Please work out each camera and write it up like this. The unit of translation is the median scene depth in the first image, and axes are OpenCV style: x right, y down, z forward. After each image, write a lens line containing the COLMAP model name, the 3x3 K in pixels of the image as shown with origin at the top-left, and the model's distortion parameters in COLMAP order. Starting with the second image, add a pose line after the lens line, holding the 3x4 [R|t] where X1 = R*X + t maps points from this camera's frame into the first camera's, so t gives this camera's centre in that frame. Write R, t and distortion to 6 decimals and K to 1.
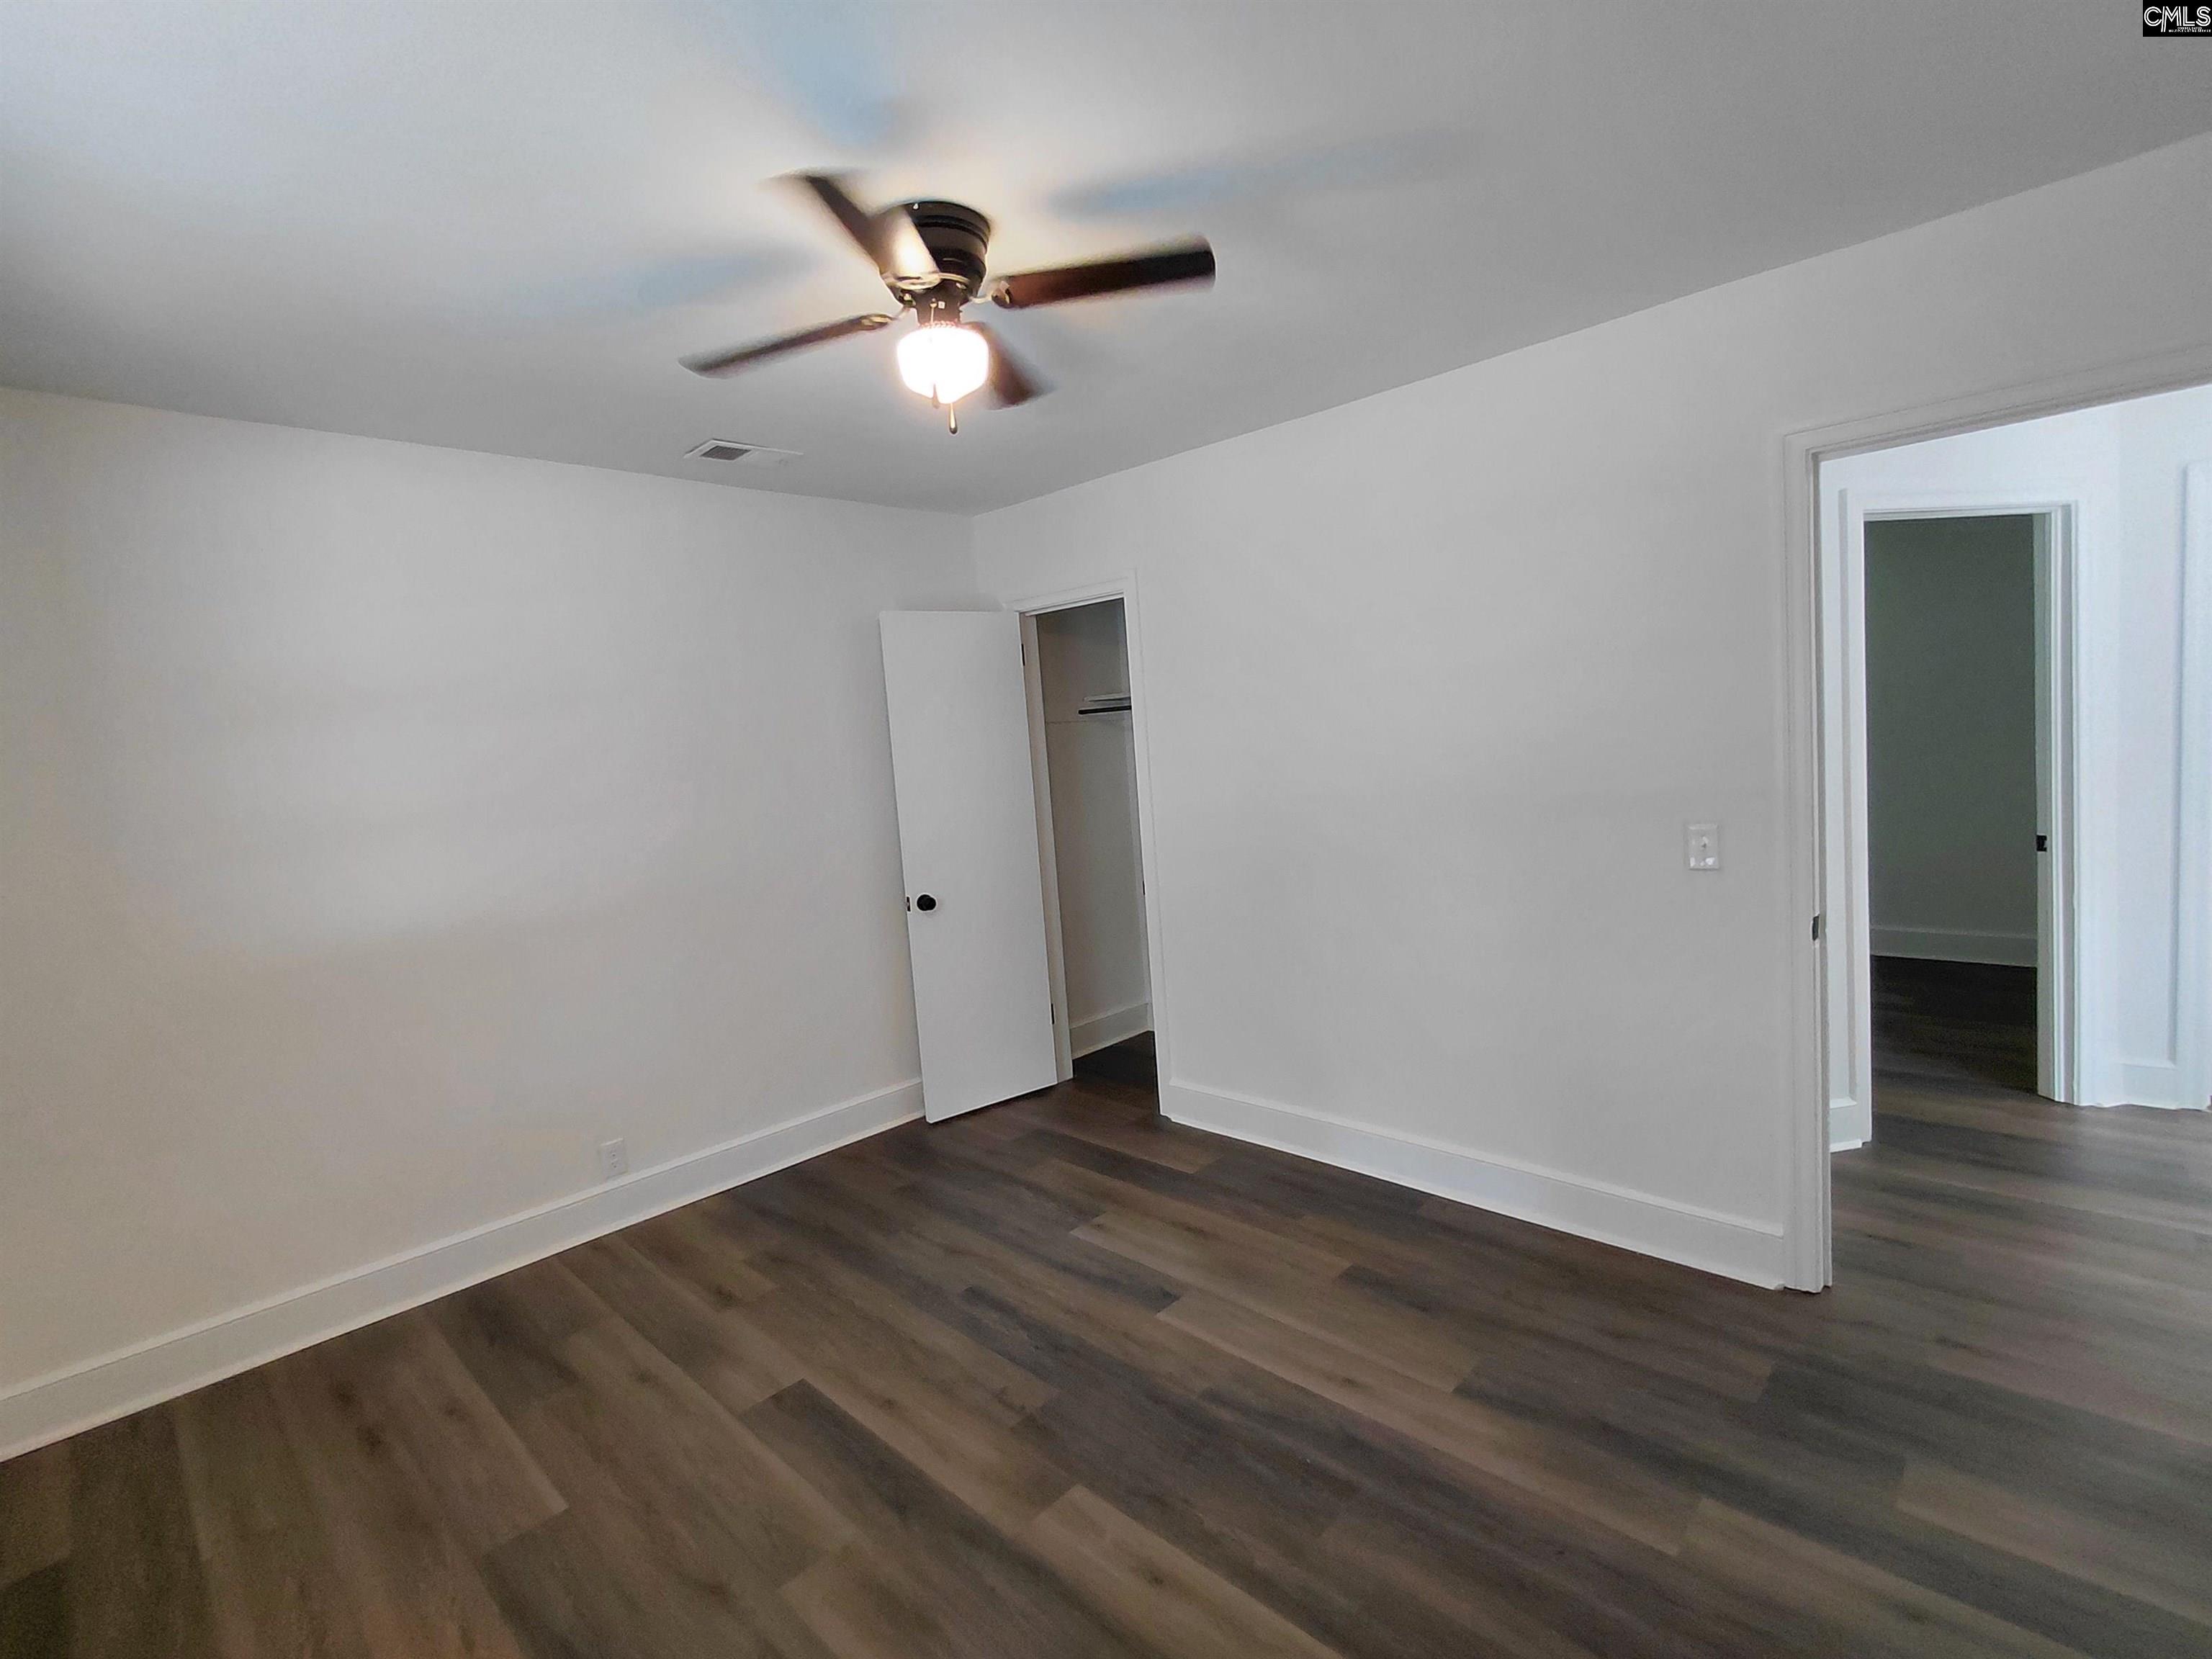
lens RADIAL K [[1004.7, 0, 1120.9], [0, 1004.7, 828.8], [0, 0, 1]] dist [-0.000988, -0.000118]
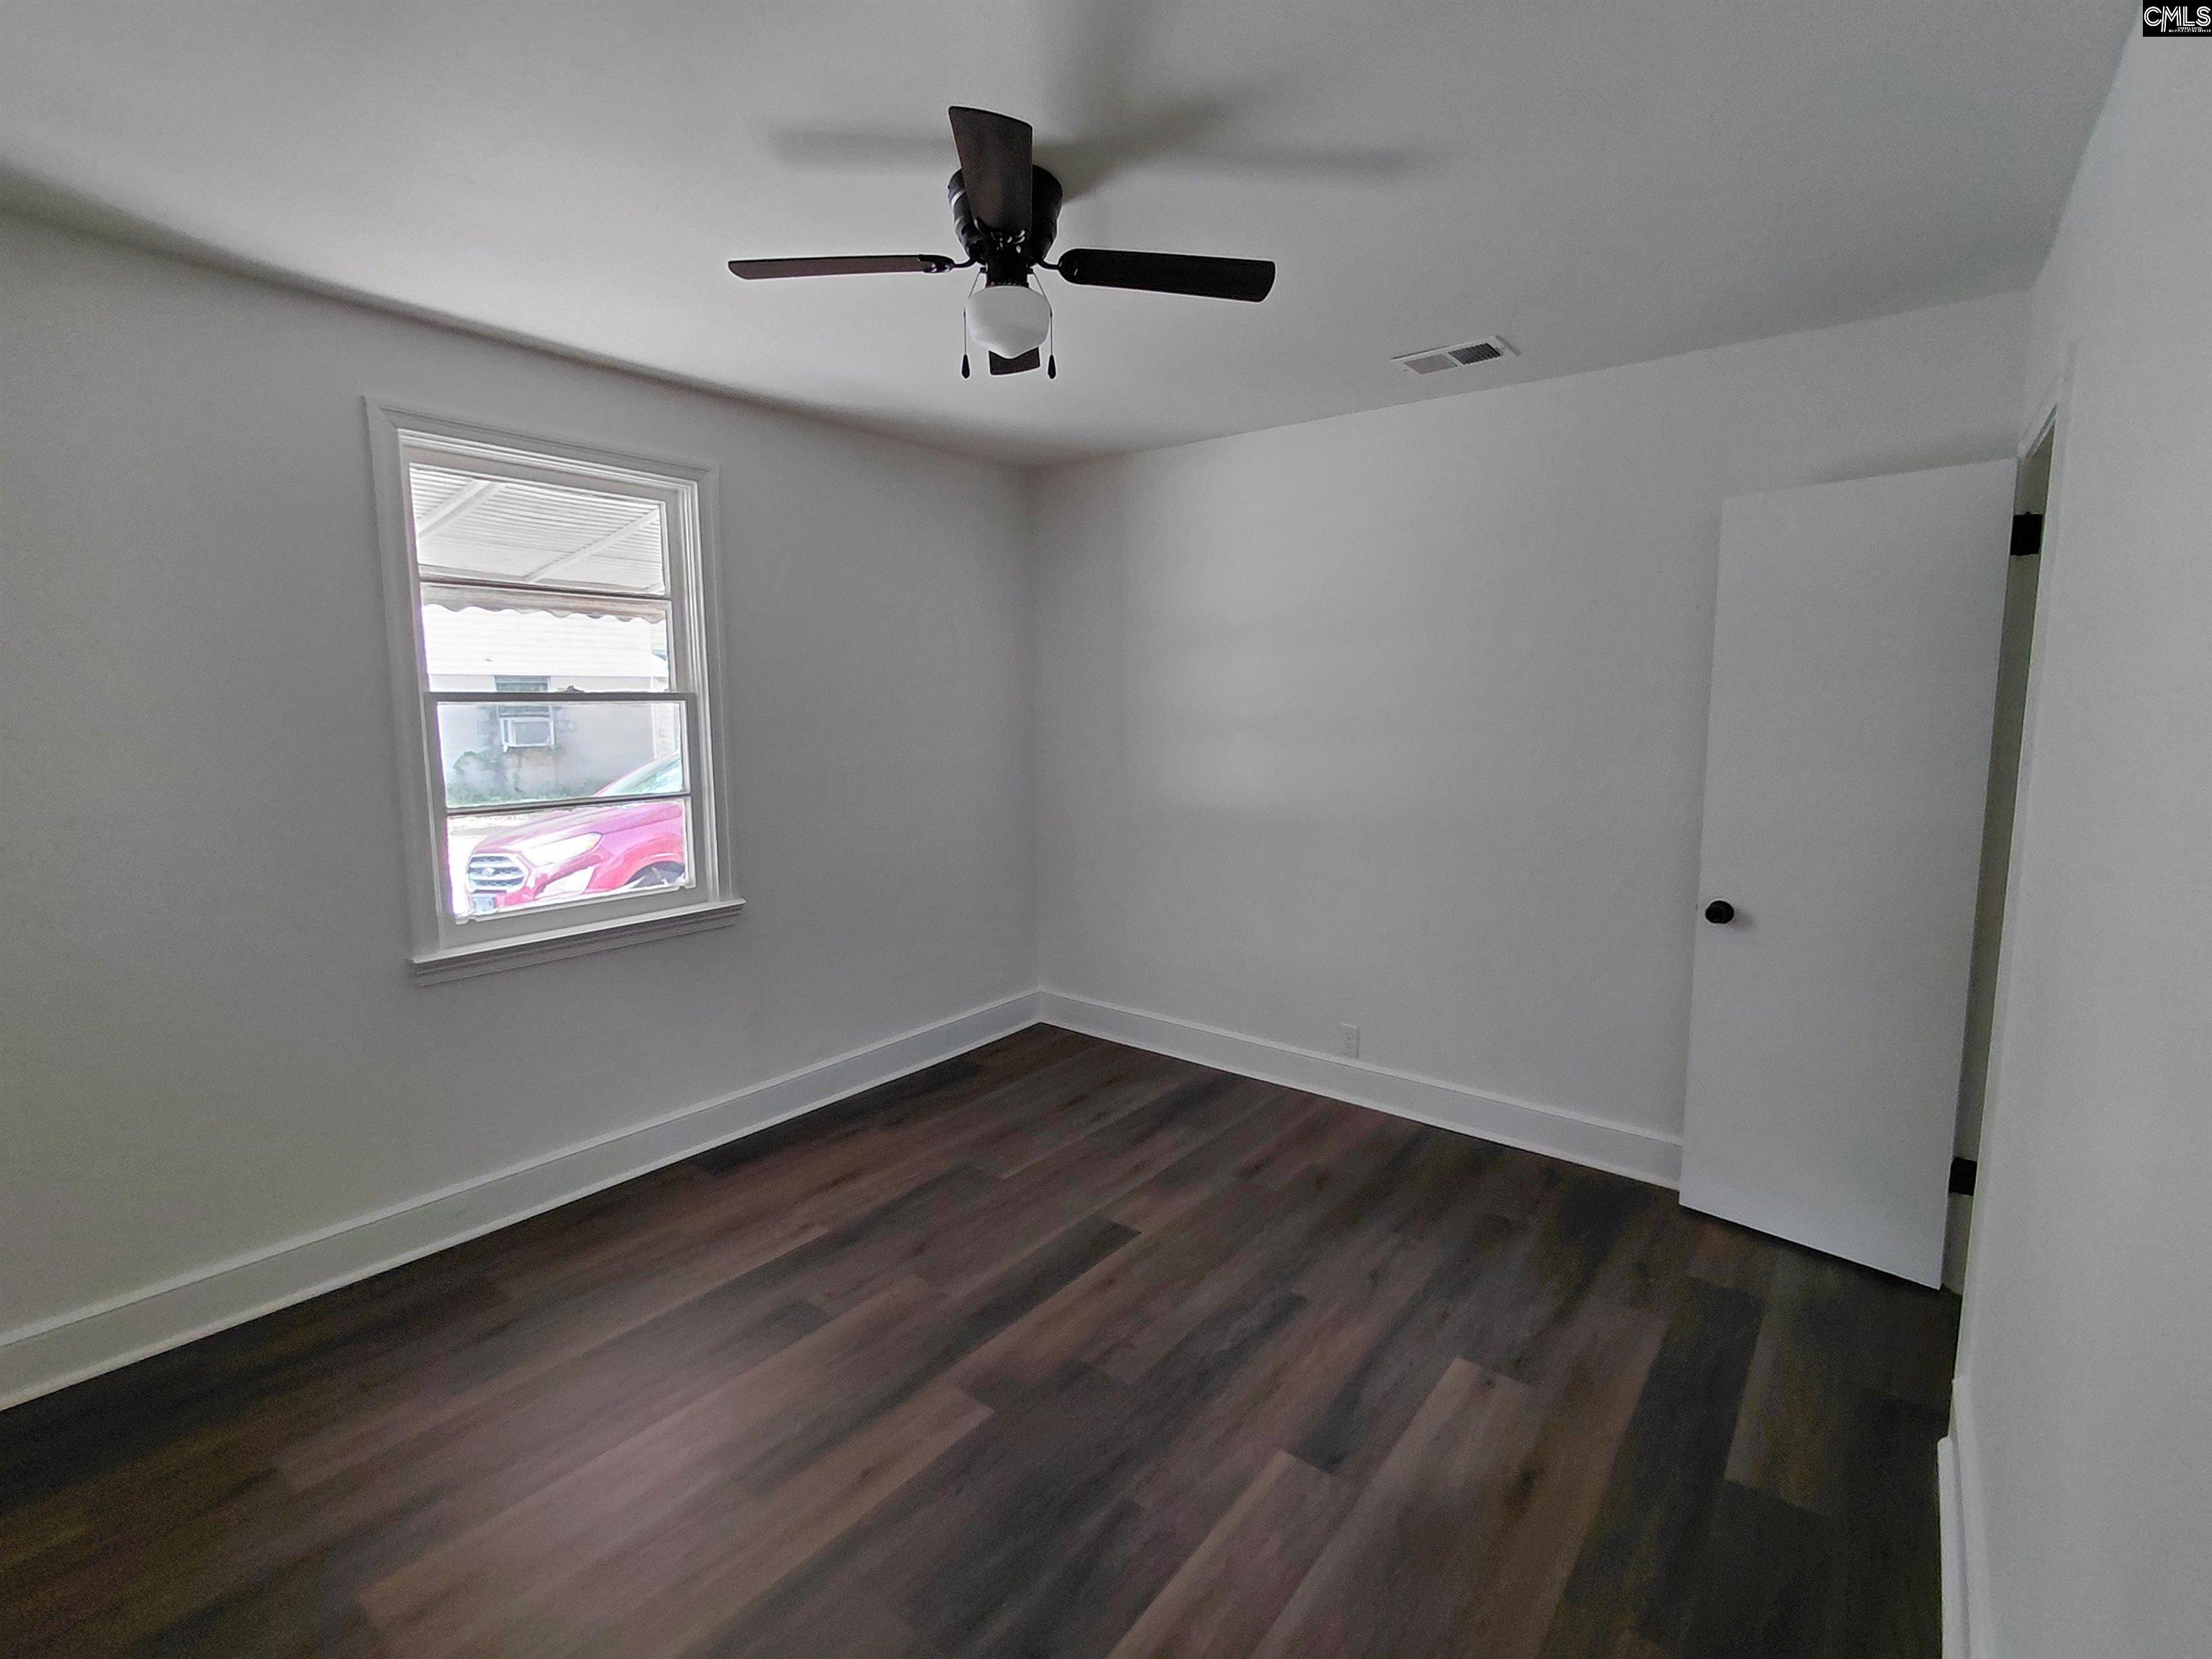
lens RADIAL K [[1021.6, 0, 1106.0], [0, 1021.6, 829.5], [0, 0, 1]] dist [-0.001608, 0.000007]
pose [[0.097346, 0.195651, -0.975830, 0.670739], [-0.095665, 0.977786, 0.186500, -0.112138], [0.990642, 0.075198, 0.113900, 0.717783]]
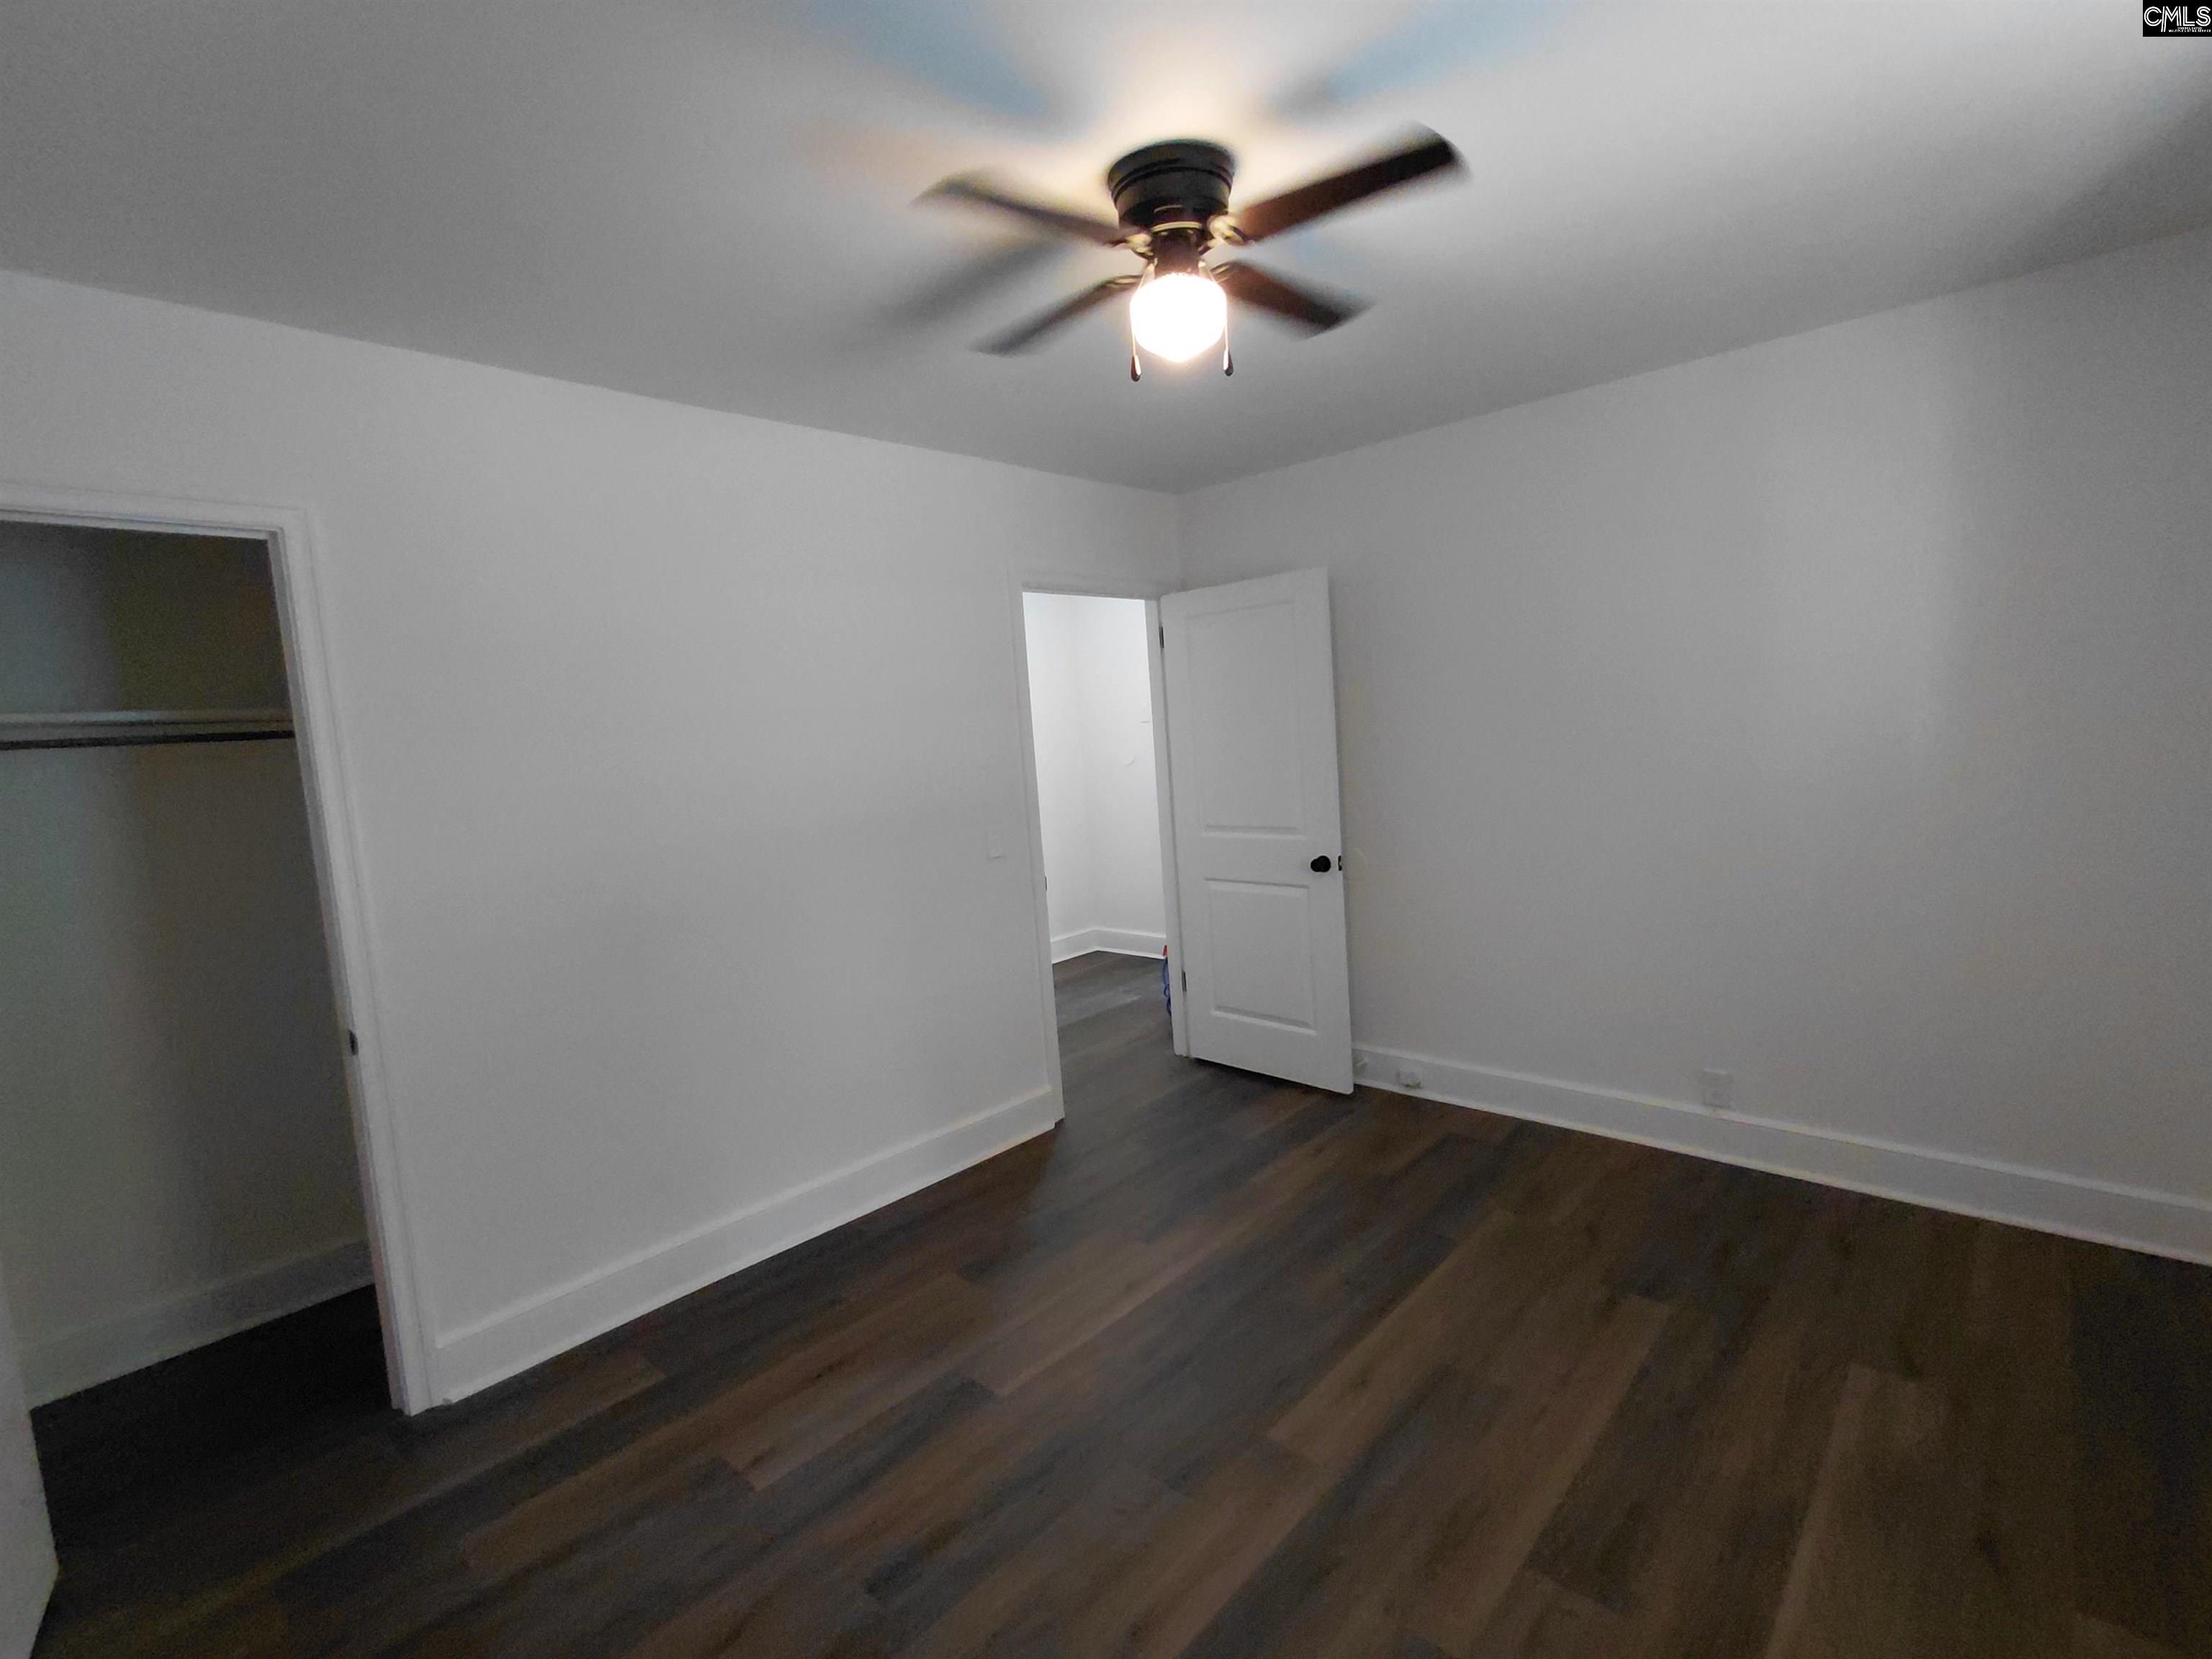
lens RADIAL K [[1021.6, 0, 1106.0], [0, 1021.6, 829.5], [0, 0, 1]] dist [-0.001608, 0.000007]
pose [[0.000683, -0.032251, 0.999480, -0.813631], [0.154514, 0.987480, 0.031758, -0.016334], [-0.987990, 0.154412, 0.005658, 0.804575]]
